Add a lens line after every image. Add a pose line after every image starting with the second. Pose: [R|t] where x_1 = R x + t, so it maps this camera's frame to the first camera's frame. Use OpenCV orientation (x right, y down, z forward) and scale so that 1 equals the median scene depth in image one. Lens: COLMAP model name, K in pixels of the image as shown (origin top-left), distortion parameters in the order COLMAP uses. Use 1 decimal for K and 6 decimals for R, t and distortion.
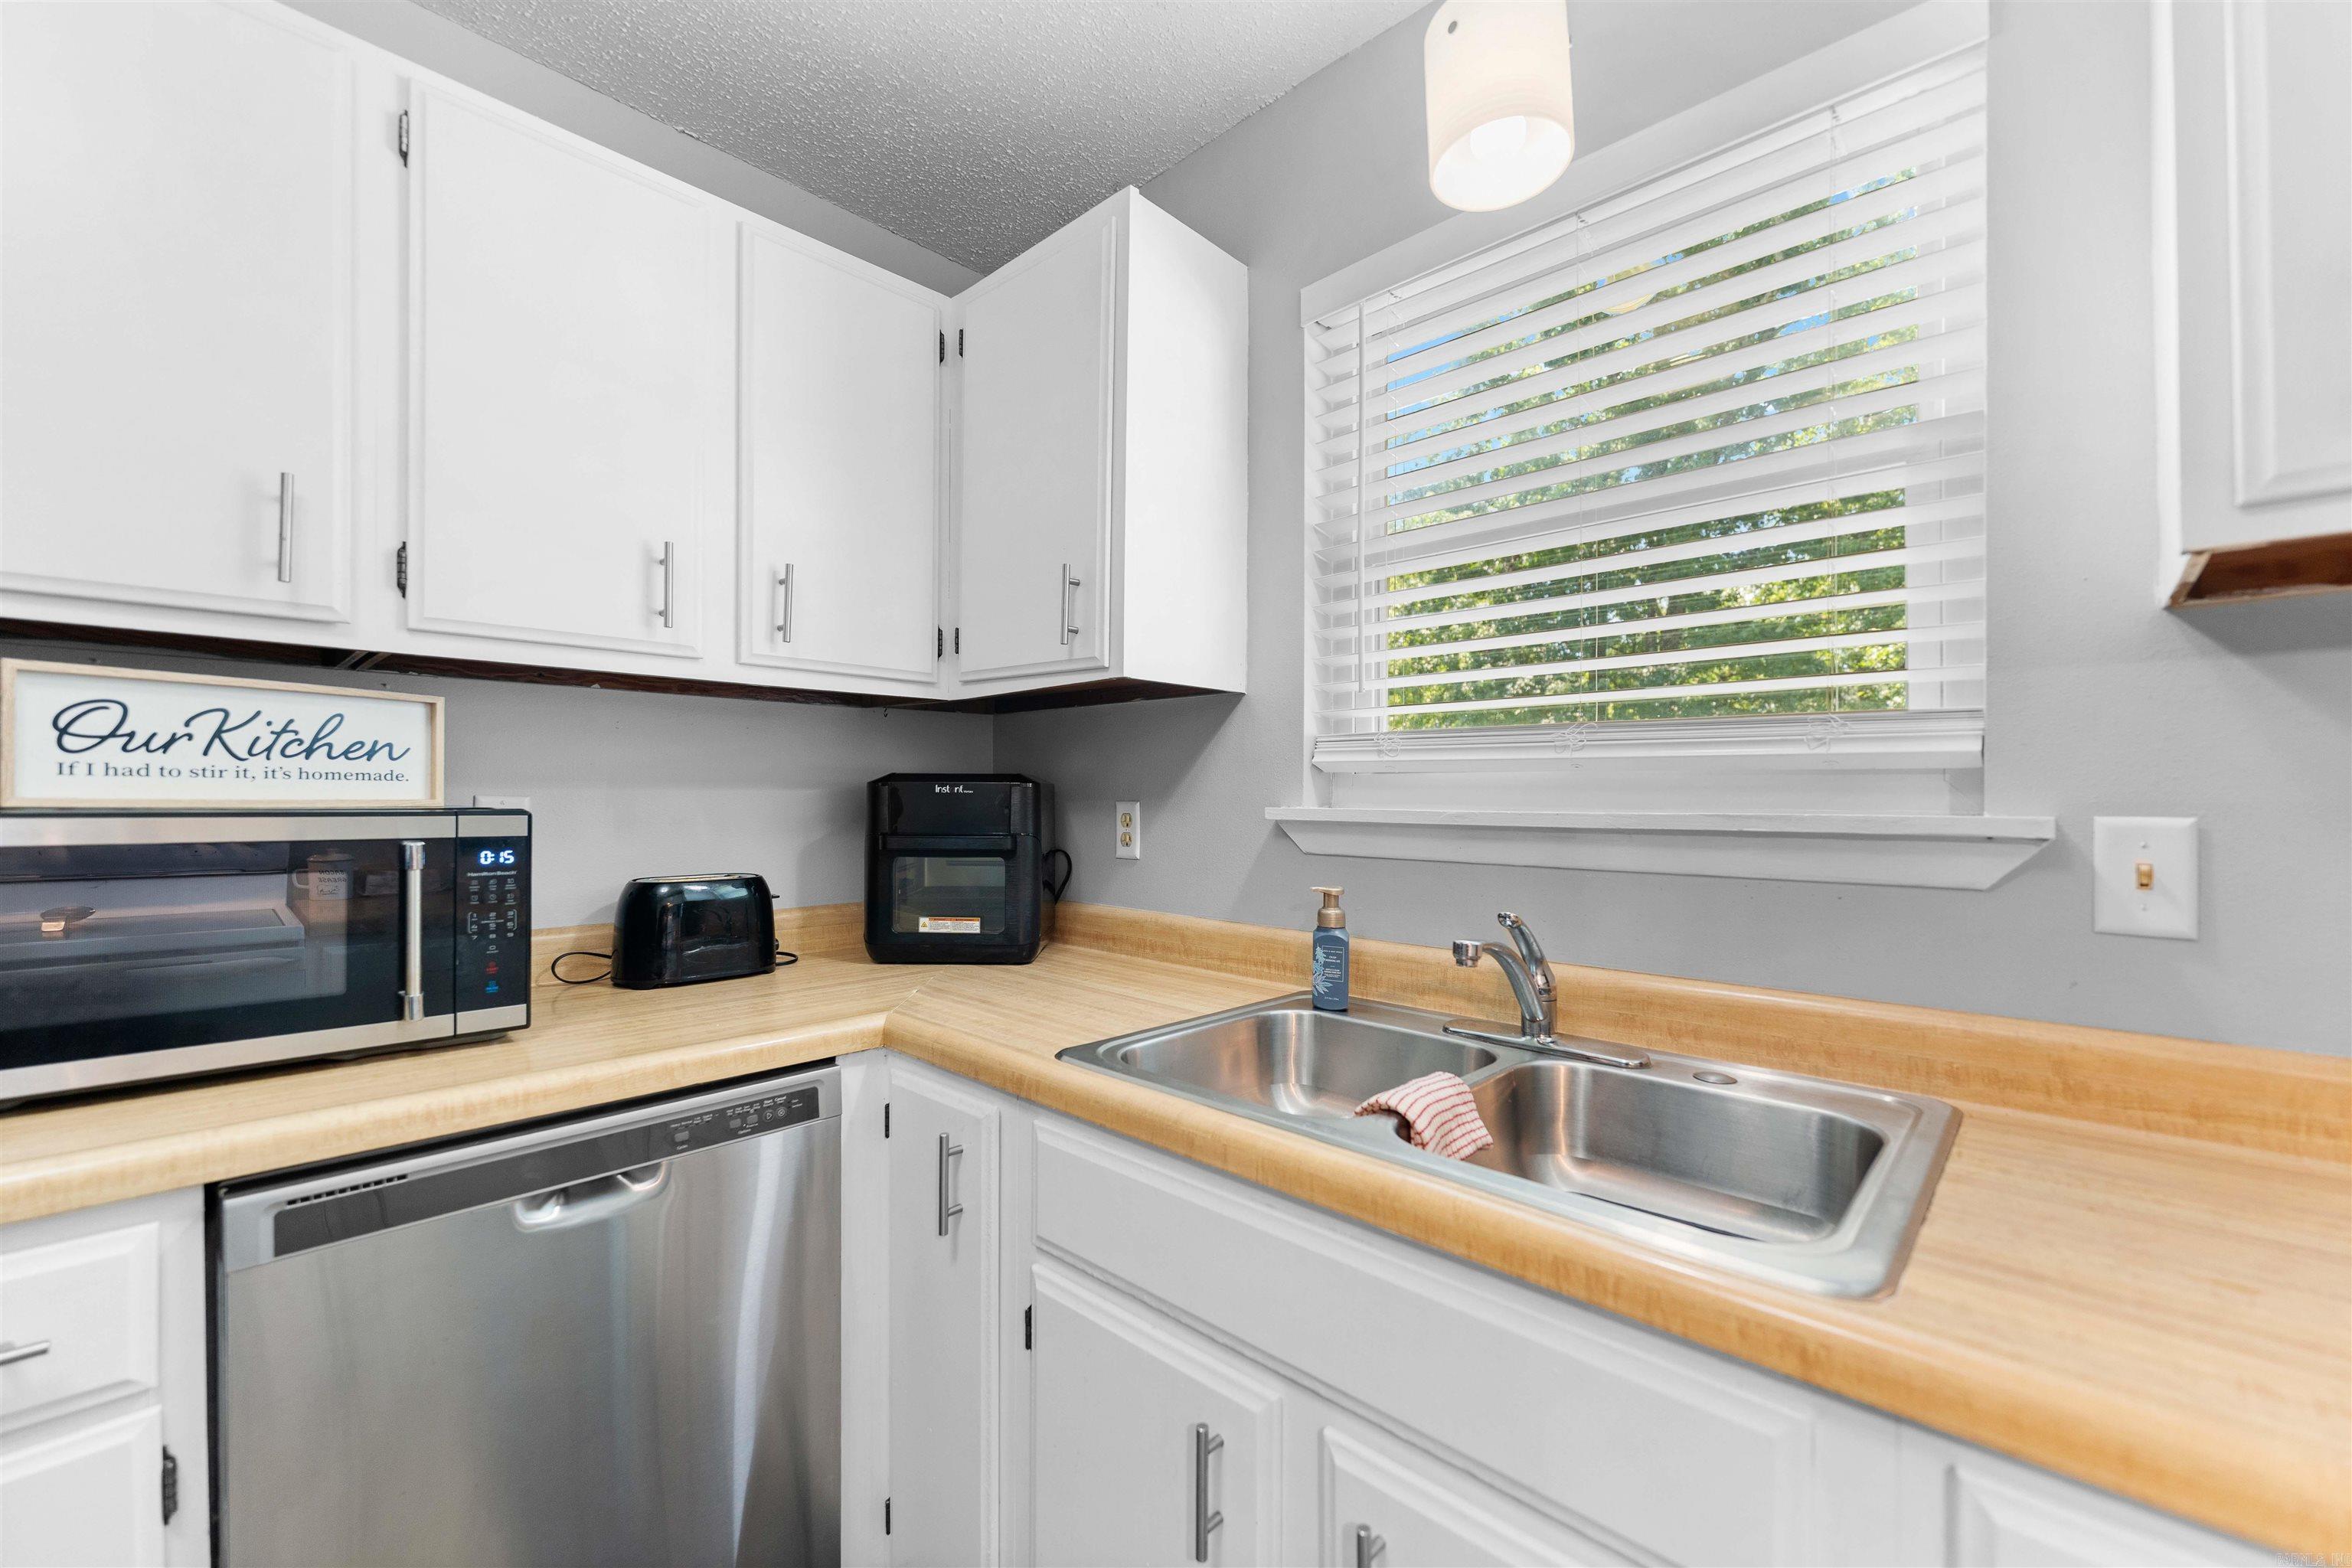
lens RADIAL K [[953.5, 0, 1178.7], [0, 953.5, 794.5], [0, 0, 1]] dist [-0.000475, -0.000581]
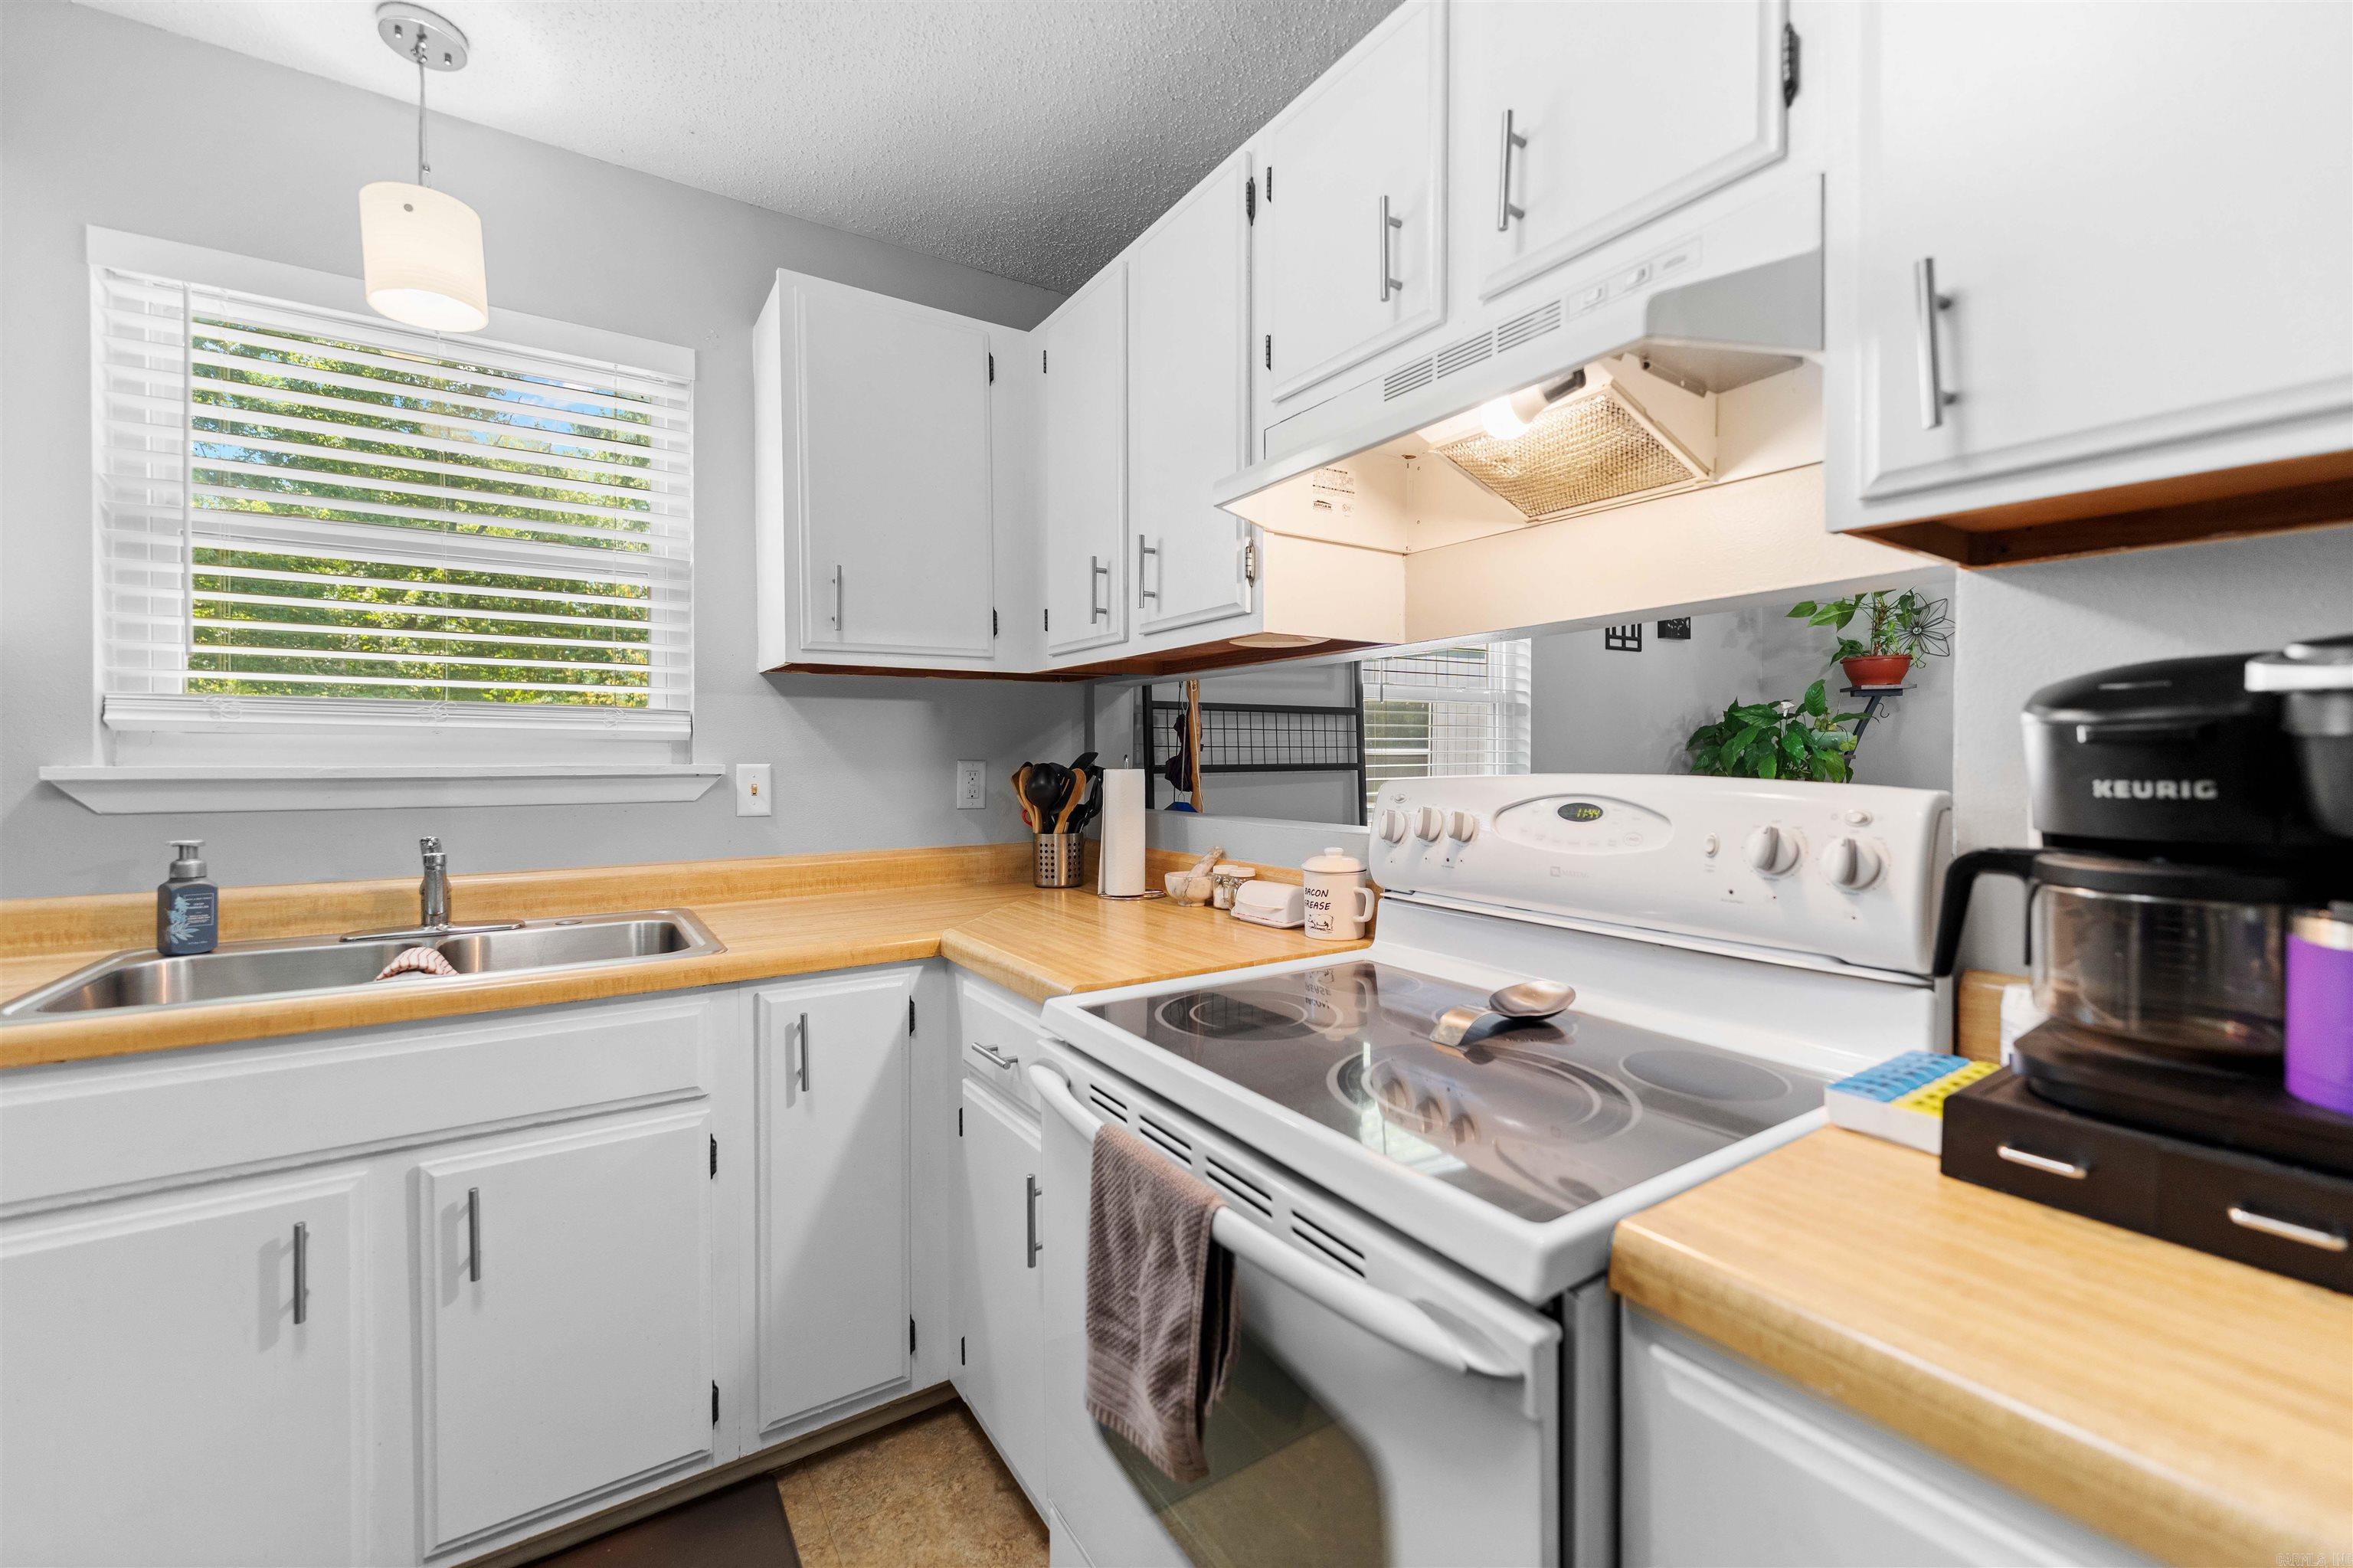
lens RADIAL K [[953.9, 0, 1173.0], [0, 953.9, 763.9], [0, 0, 1]] dist [-0.000475, -0.000581]
pose [[0.222747, -0.007050, 0.974851, -0.754186], [0.000253, 0.999974, 0.007174, 0.005656], [-0.974876, -0.001351, 0.222743, -0.371065]]
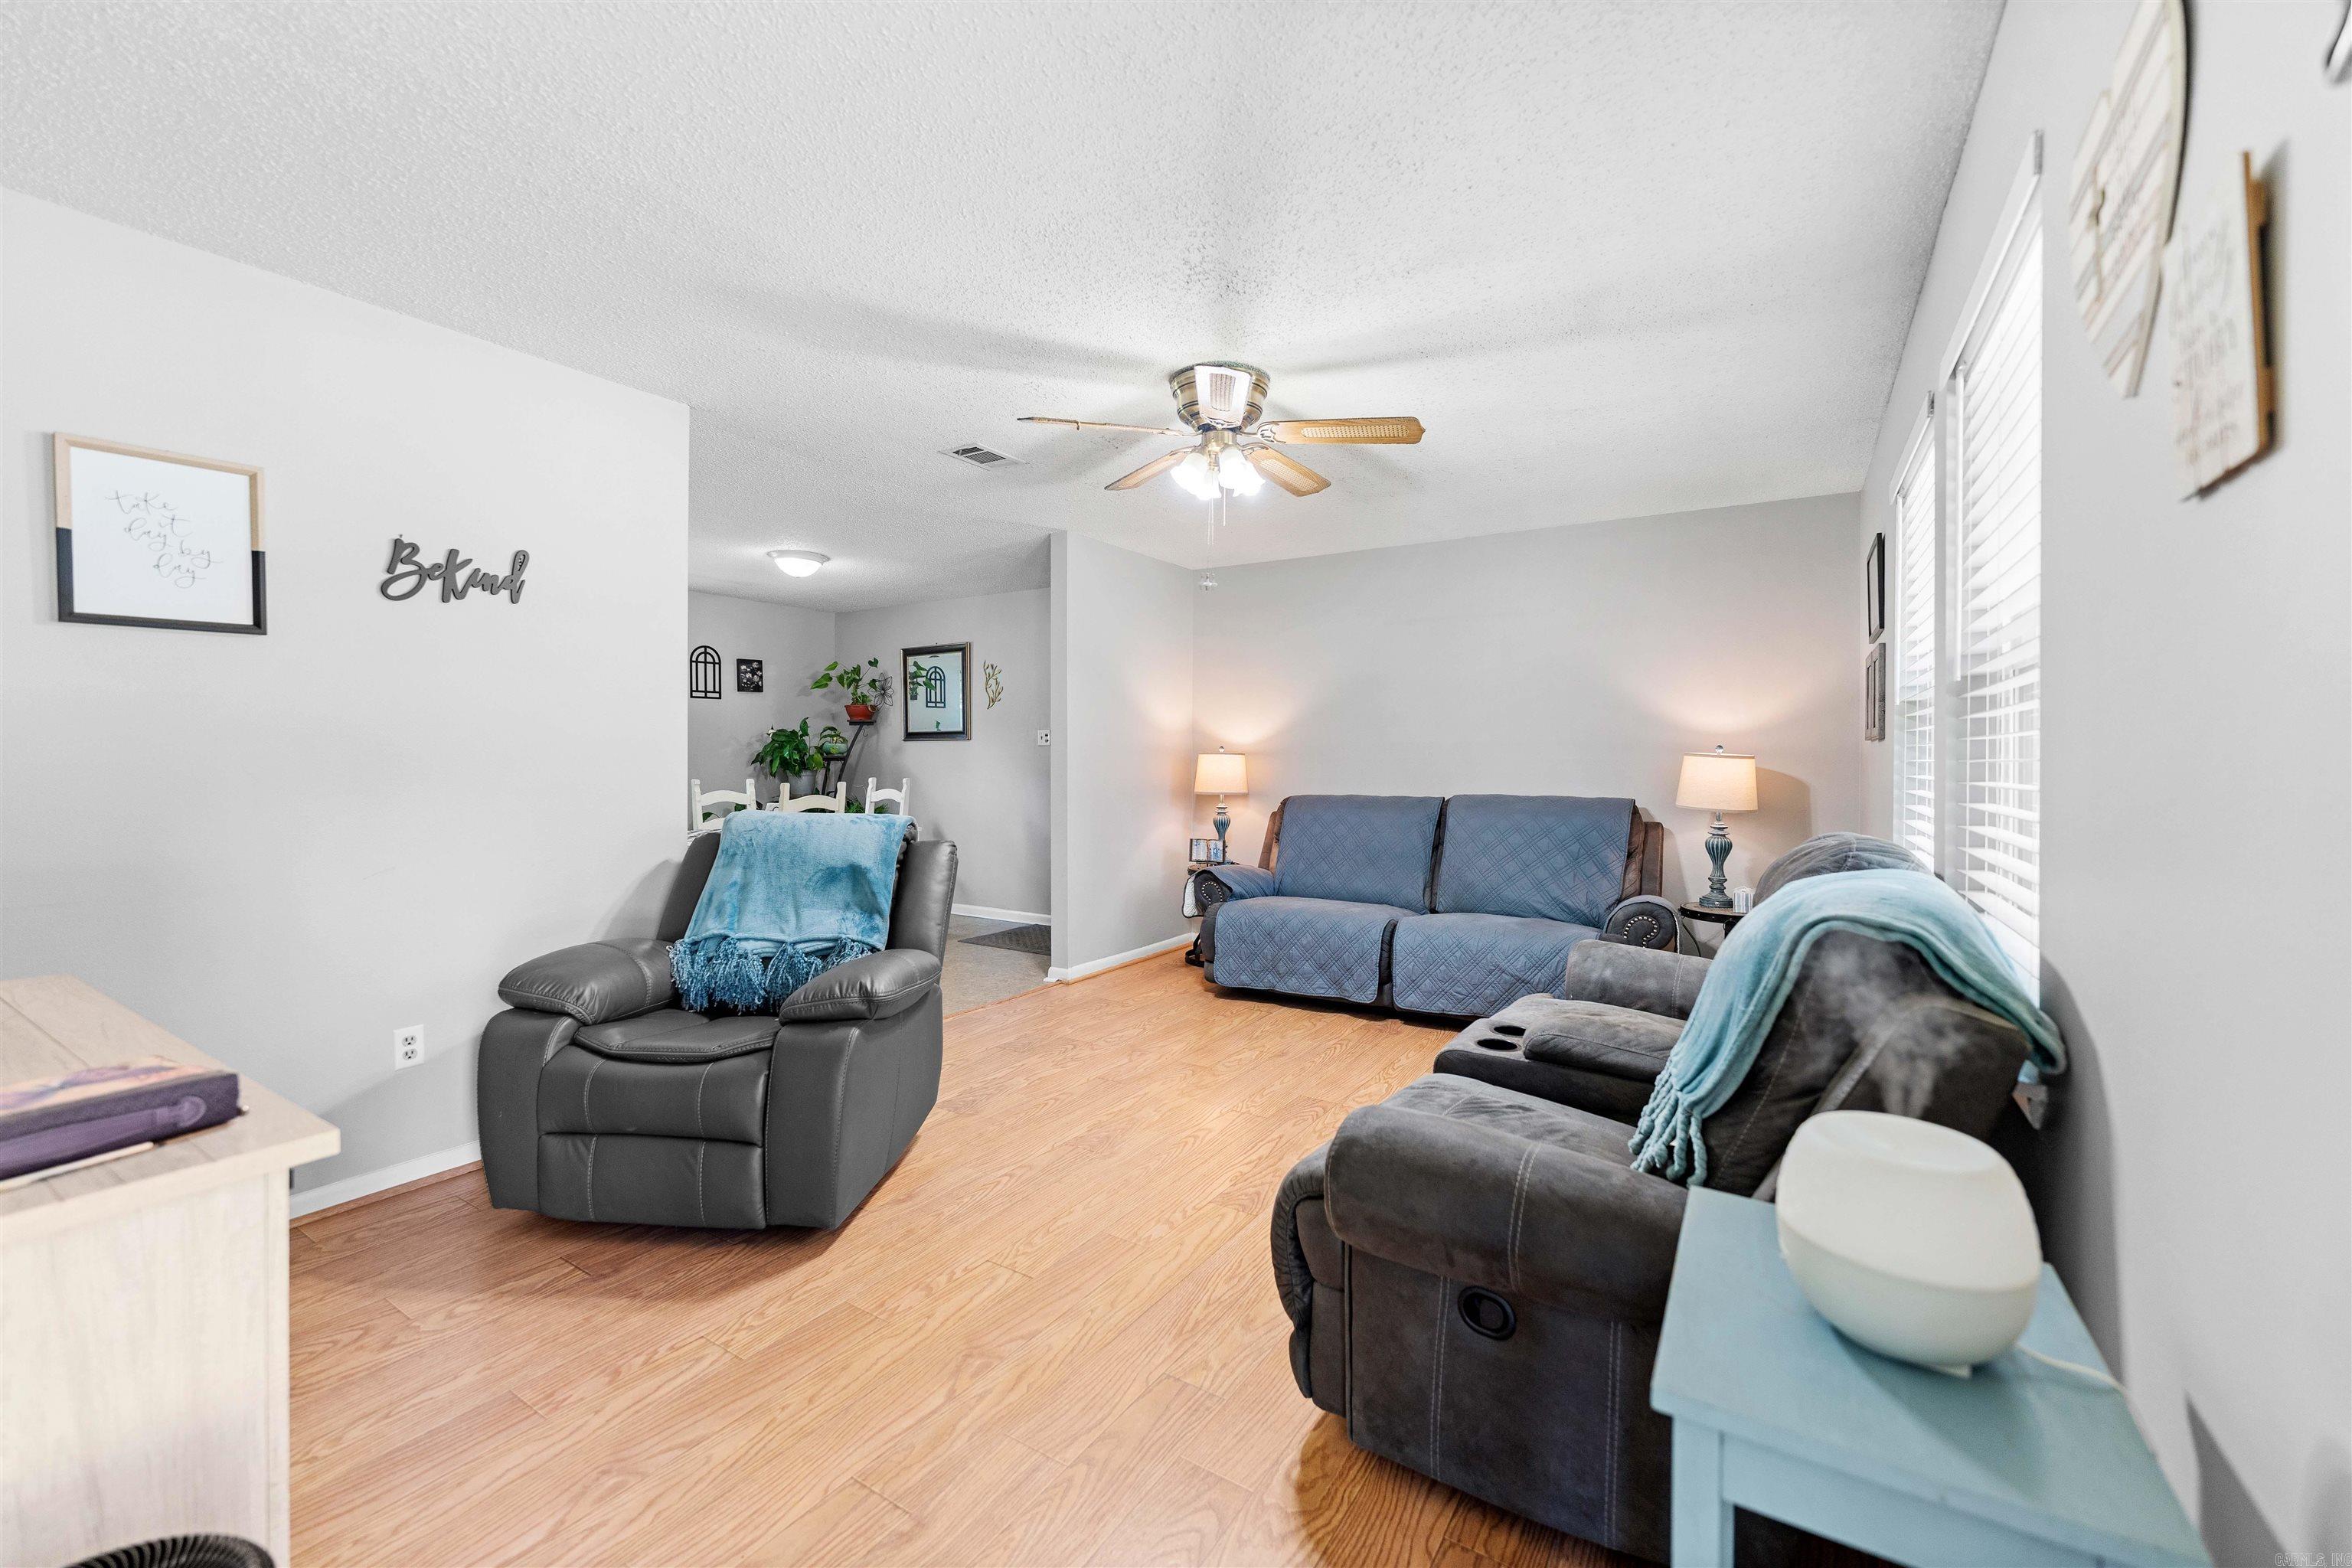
lens RADIAL K [[953.5, 0, 1186.0], [0, 953.5, 768.7], [0, 0, 1]] dist [-0.000475, -0.000581]
pose [[-0.208258, -0.013966, 0.977974, -3.760044], [-0.000721, 0.999900, 0.014126, -0.001047], [-0.978074, 0.002236, -0.208247, -2.839637]]
